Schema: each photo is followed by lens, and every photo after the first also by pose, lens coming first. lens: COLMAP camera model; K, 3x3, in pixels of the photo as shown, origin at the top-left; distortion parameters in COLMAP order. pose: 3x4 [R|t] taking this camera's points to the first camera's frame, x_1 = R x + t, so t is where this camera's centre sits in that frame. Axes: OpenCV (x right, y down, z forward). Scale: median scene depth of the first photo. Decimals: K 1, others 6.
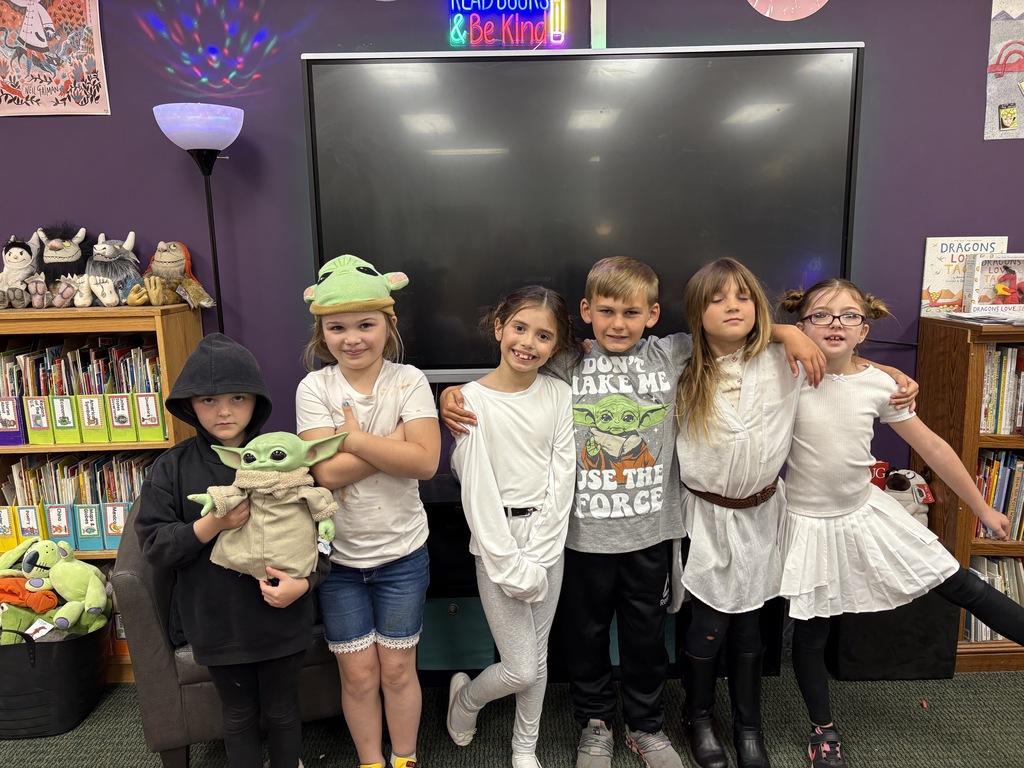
lens RADIAL K [[768.5, 0, 504.9], [0, 768.5, 384.7], [0, 0, 1]] dist [0.040692, -0.042654]
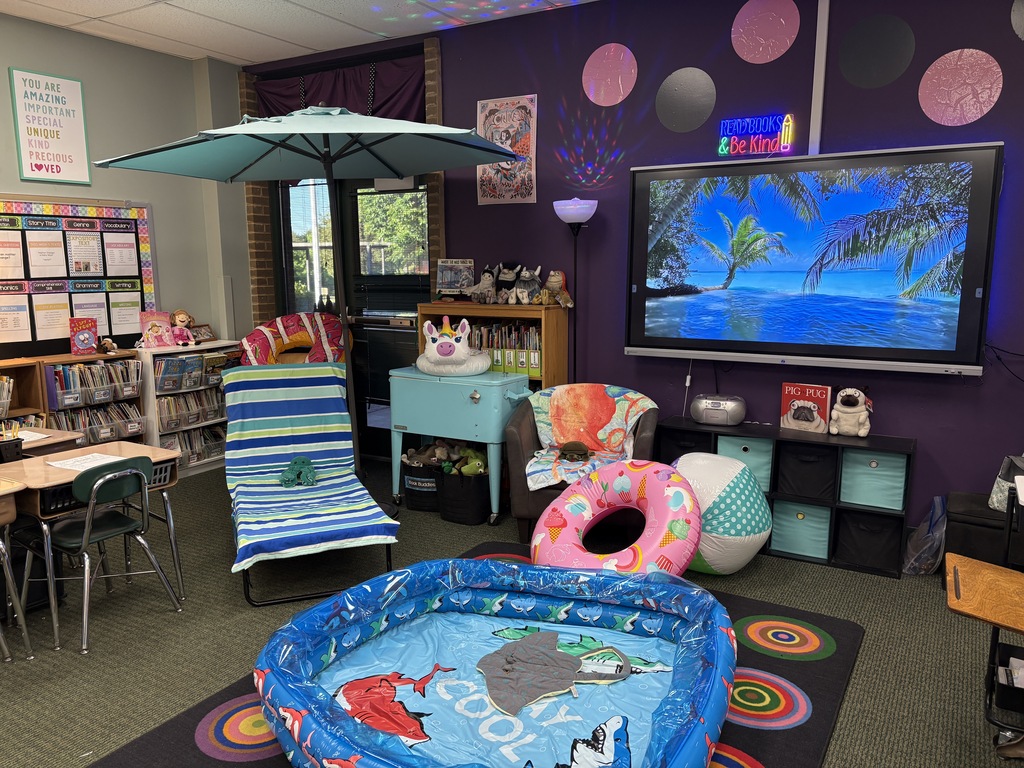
lens RADIAL K [[768.5, 0, 504.6], [0, 768.5, 412.9], [0, 0, 1]] dist [0.040692, -0.042654]
pose [[0.844842, 0.122168, -0.520881, 0.465844], [-0.106832, 0.992495, 0.059504, 0.055982], [0.524241, 0.005375, 0.851553, -0.634609]]
